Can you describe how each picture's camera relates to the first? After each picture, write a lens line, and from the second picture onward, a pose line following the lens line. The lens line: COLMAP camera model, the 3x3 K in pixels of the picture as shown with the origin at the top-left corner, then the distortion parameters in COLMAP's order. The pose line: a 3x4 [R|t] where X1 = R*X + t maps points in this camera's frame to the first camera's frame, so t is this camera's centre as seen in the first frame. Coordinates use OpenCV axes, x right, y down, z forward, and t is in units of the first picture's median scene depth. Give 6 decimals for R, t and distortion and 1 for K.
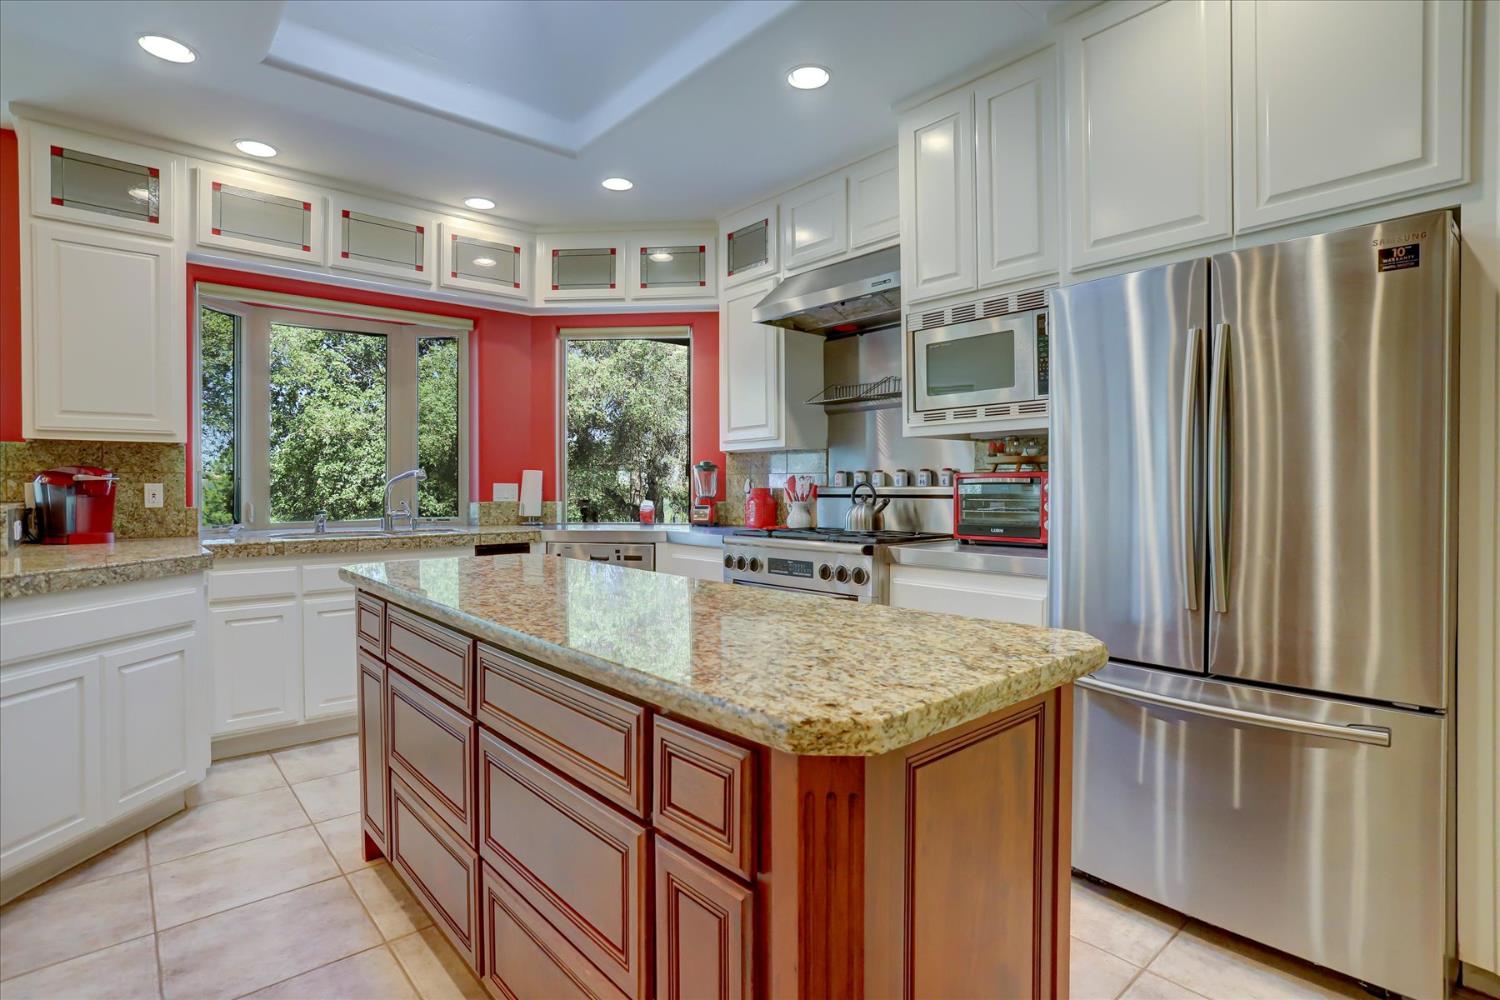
lens RADIAL K [[752.9, 0, 753.9], [0, 752.9, 488.2], [0, 0, 1]] dist [-0.032962, 0.007635]
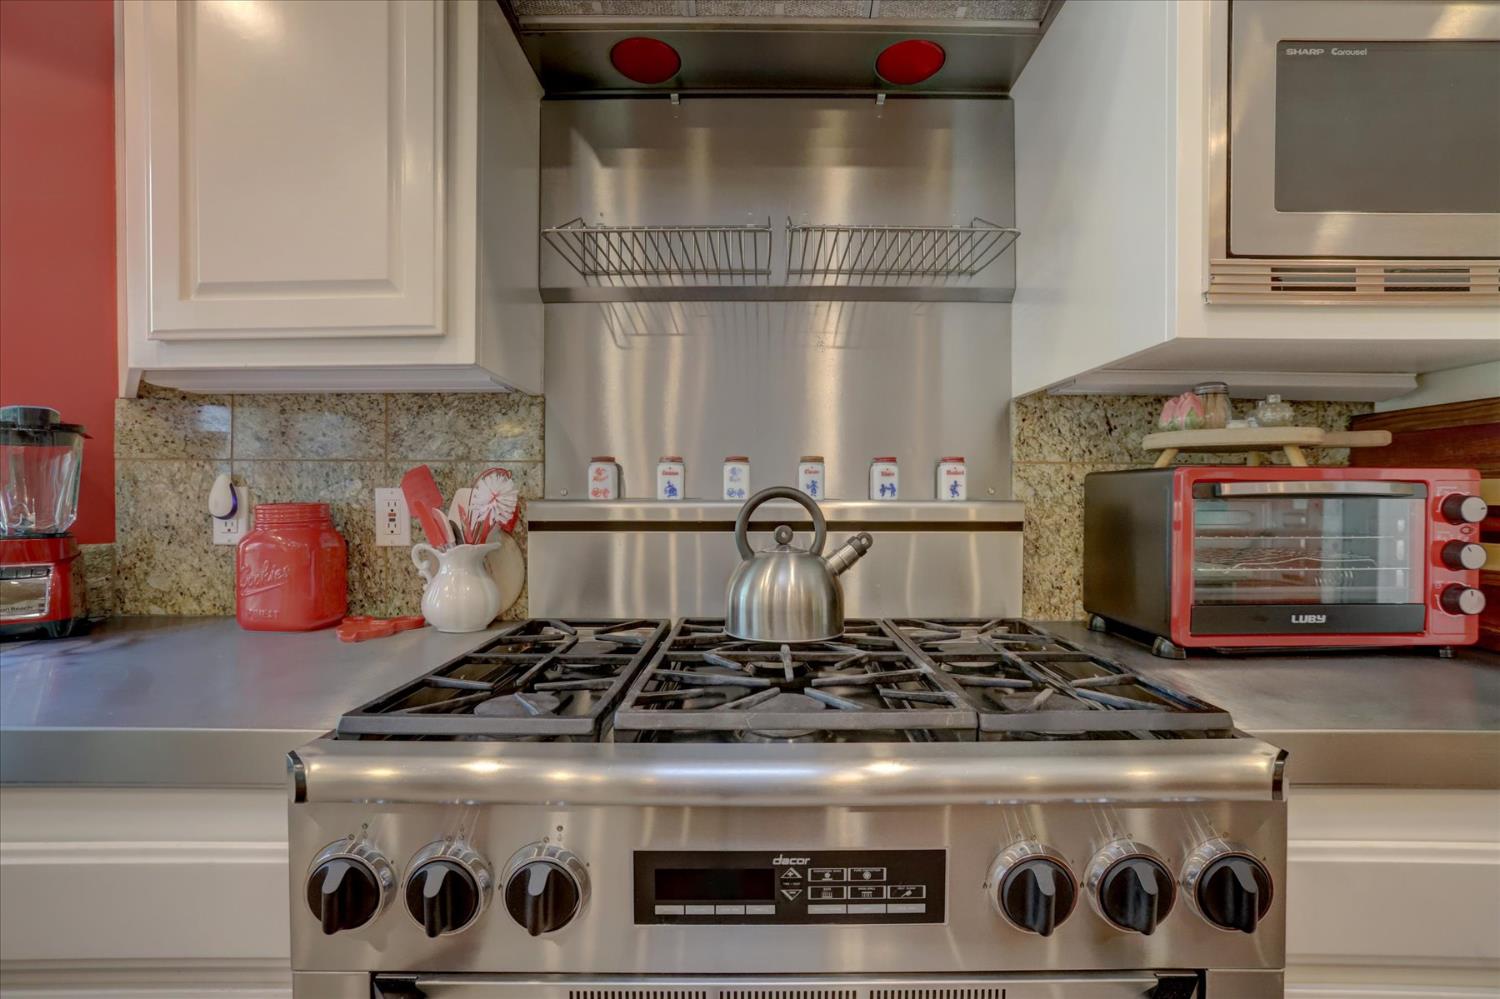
lens RADIAL K [[683.0, 0, 742.6], [0, 683.0, 498.7], [0, 0, 1]] dist [-0.023208, 0.004023]
pose [[0.664374, 0.000376, 0.747400, -0.093789], [-0.003881, 0.999988, 0.002947, -0.003489], [-0.747390, -0.004858, 0.664368, 0.800697]]
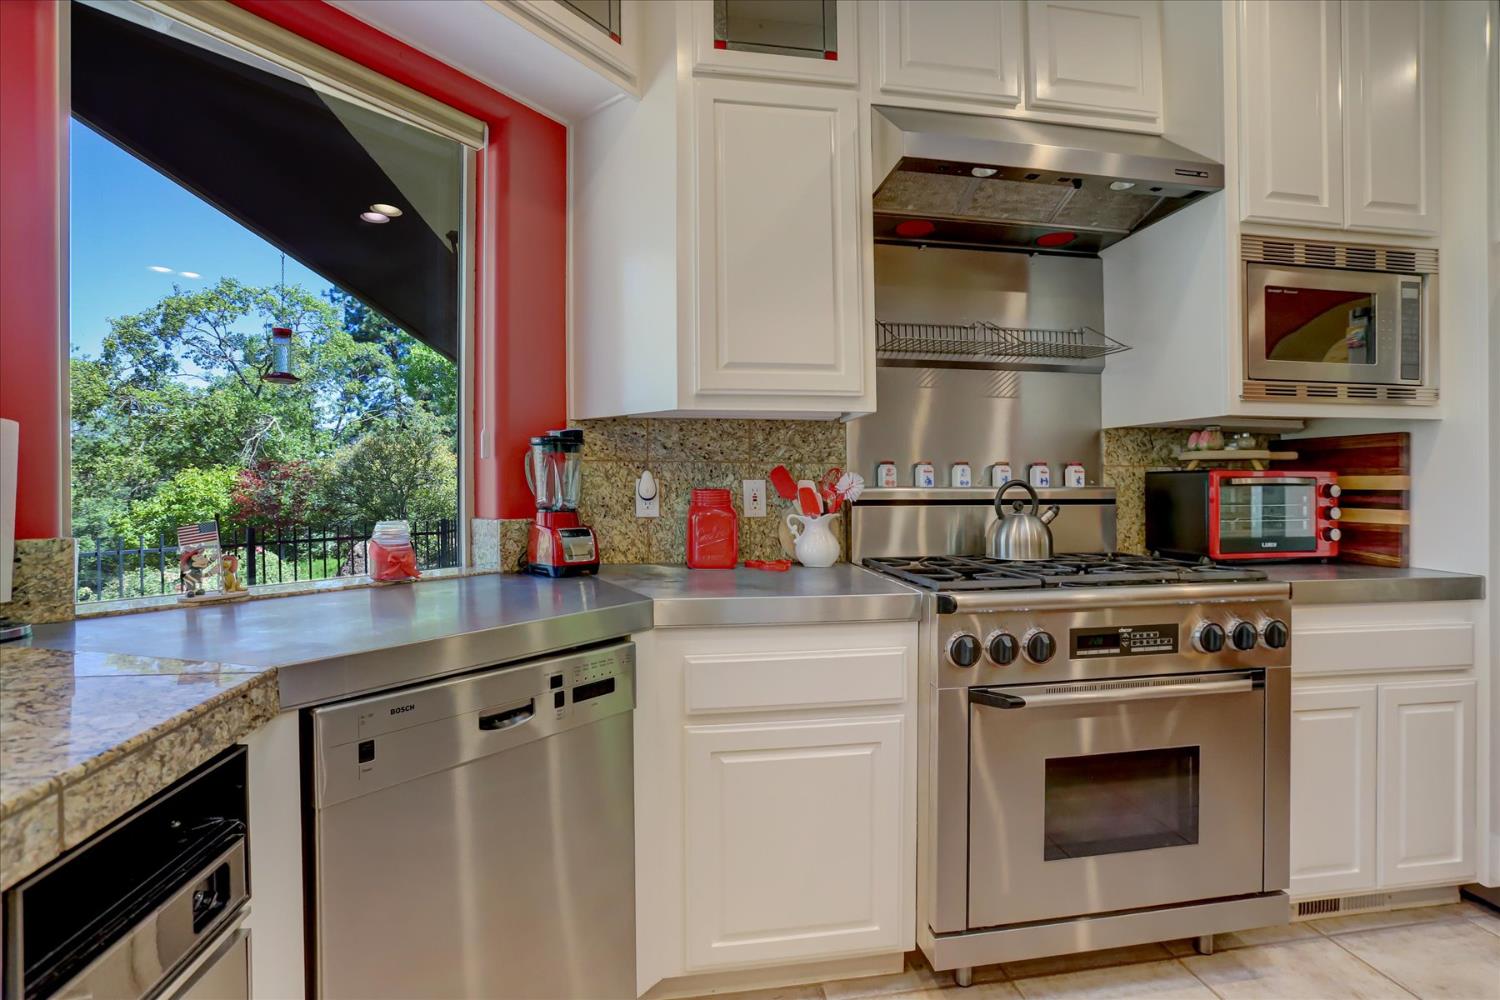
lens RADIAL K [[683.0, 0, 769.3], [0, 683.0, 486.9], [0, 0, 1]] dist [-0.023208, 0.004023]
pose [[0.518965, -0.000017, 0.854796, -0.445840], [-0.003373, 0.999992, 0.002068, -0.002799], [-0.854789, -0.003957, 0.518961, 0.876046]]
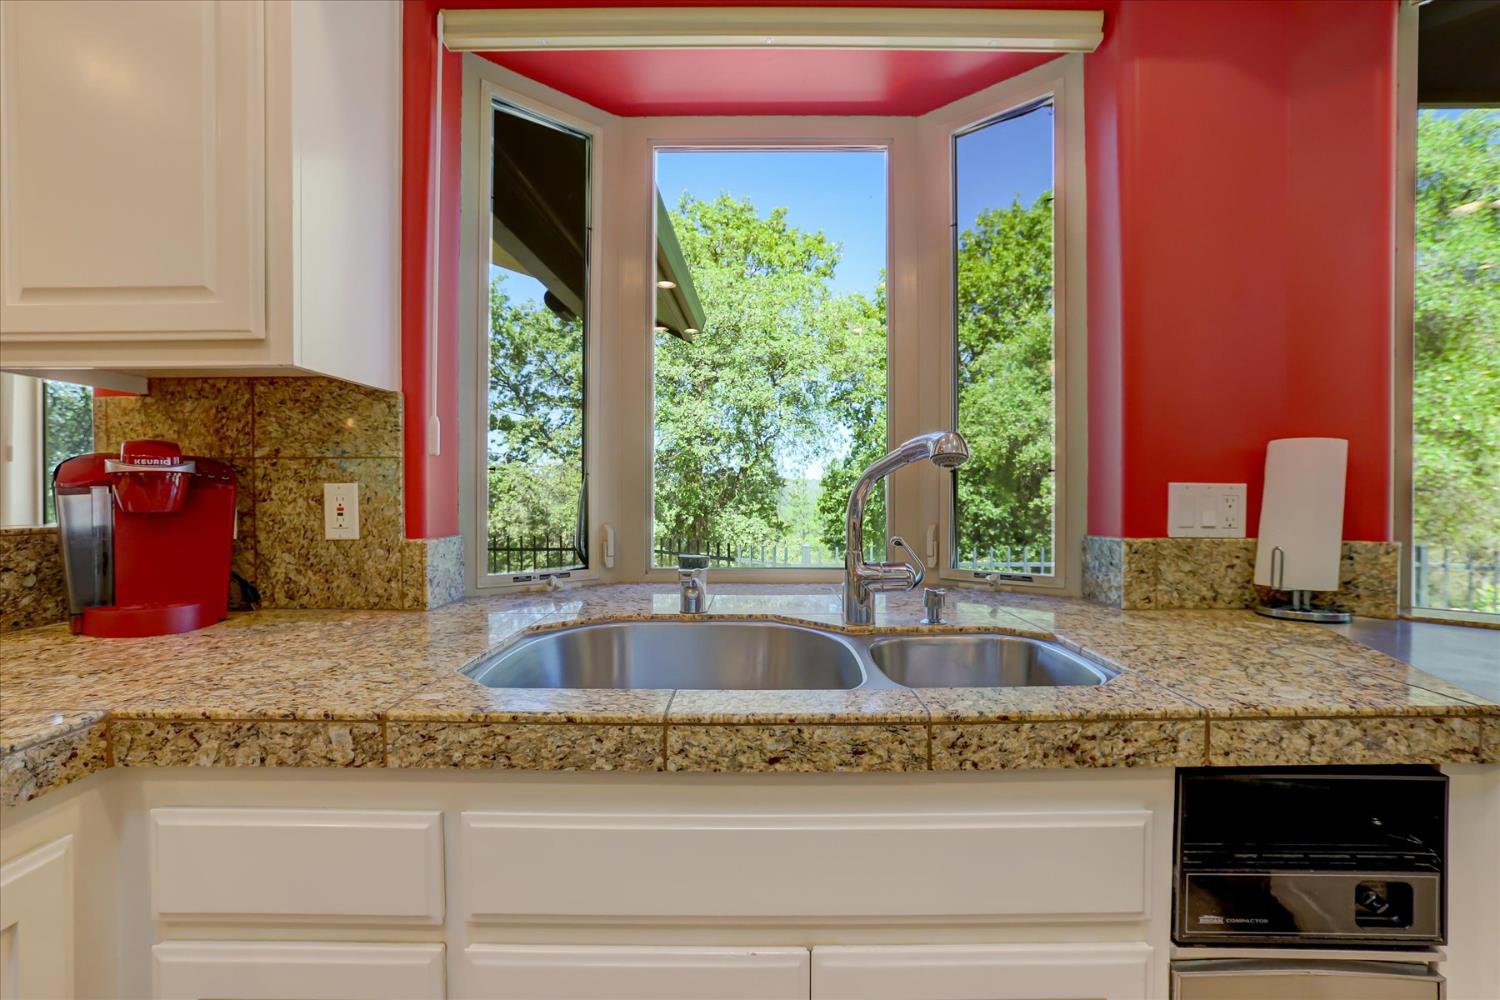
lens RADIAL K [[683.0, 0, 743.2], [0, 683.0, 498.1], [0, 0, 1]] dist [-0.023208, 0.004023]
pose [[0.730057, 0.008648, -0.683332, -0.362024], [-0.003547, 0.999954, 0.008865, -0.001873], [0.683378, -0.004048, 0.730054, 0.844617]]
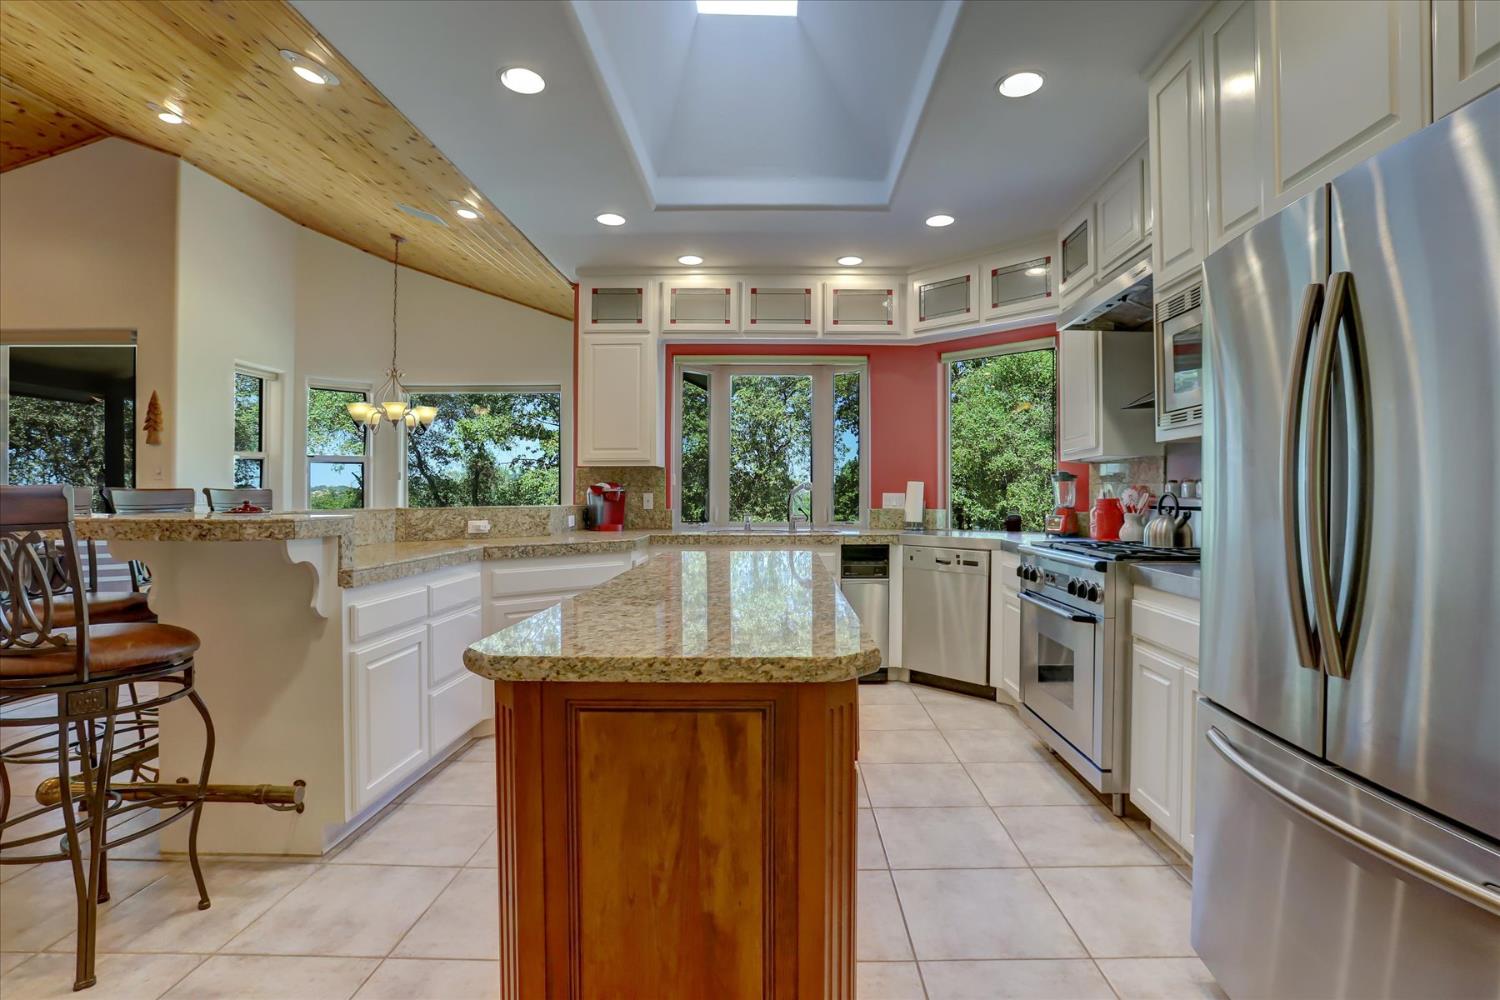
lens RADIAL K [[719.7, 0, 784.4], [0, 719.7, 480.5], [0, 0, 1]] dist [-0.048963, 0.001491]
pose [[0.755688, -0.010260, -0.654851, 0.348466], [-0.004007, 0.999786, -0.020288, -0.003163], [0.654919, 0.017955, 0.755486, 0.070025]]
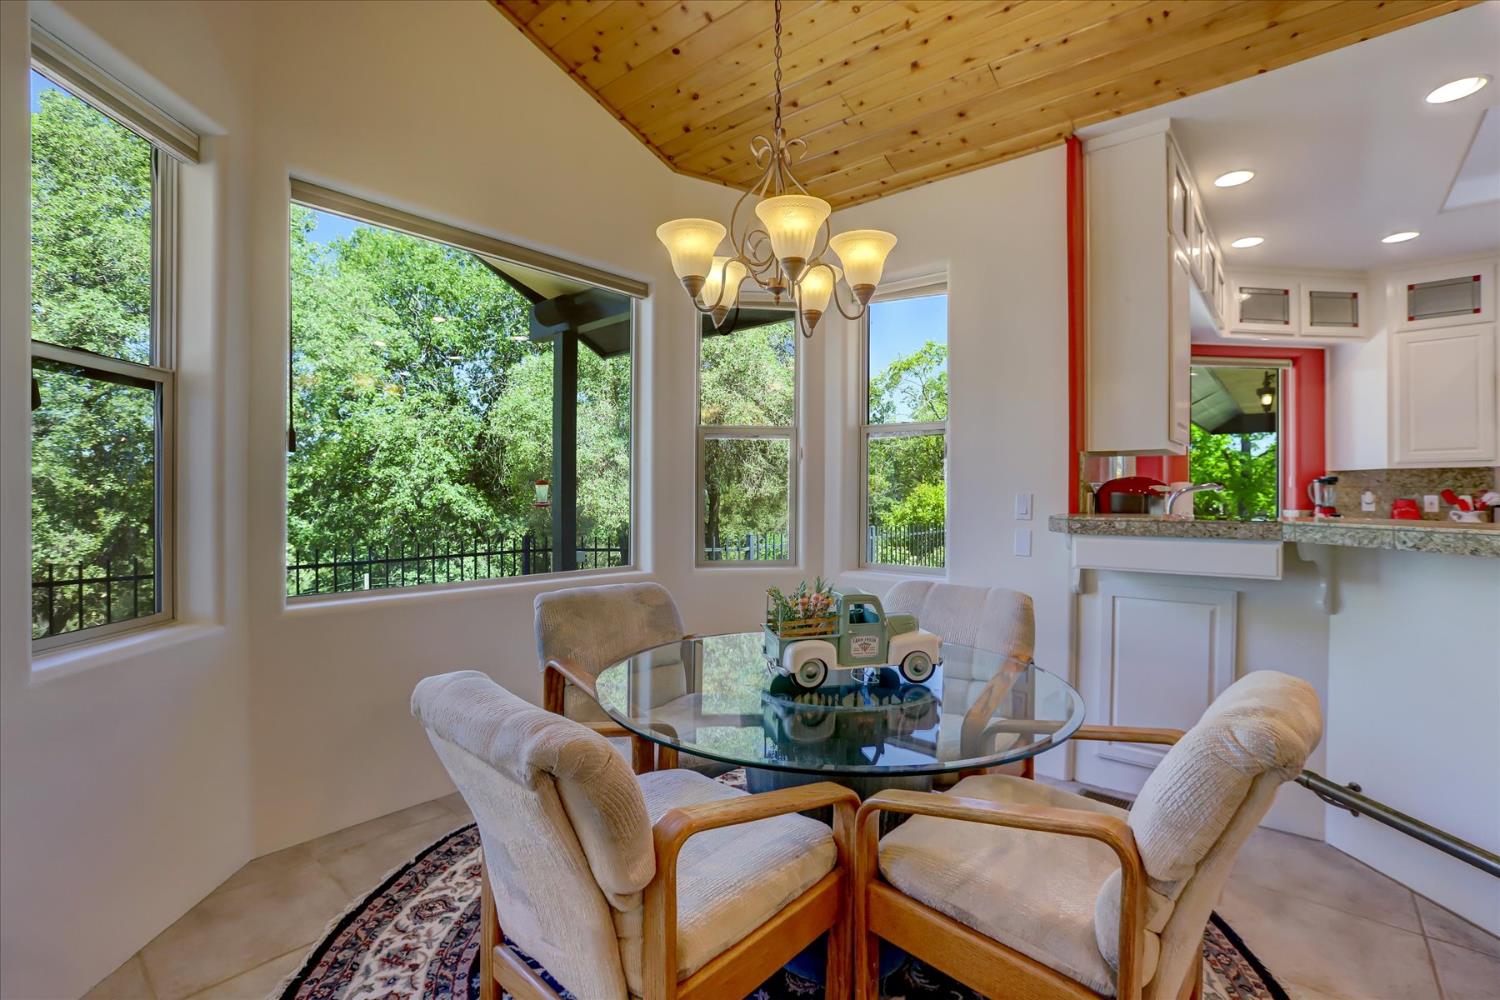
lens RADIAL K [[683.0, 0, 758.1], [0, 683.0, 506.8], [0, 0, 1]] dist [-0.023208, 0.004023]
pose [[0.988069, 0.000645, 0.154008, -1.422471], [-0.003765, 0.999794, 0.019965, -0.006425], [-0.153963, -0.020306, 0.987868, 0.122066]]
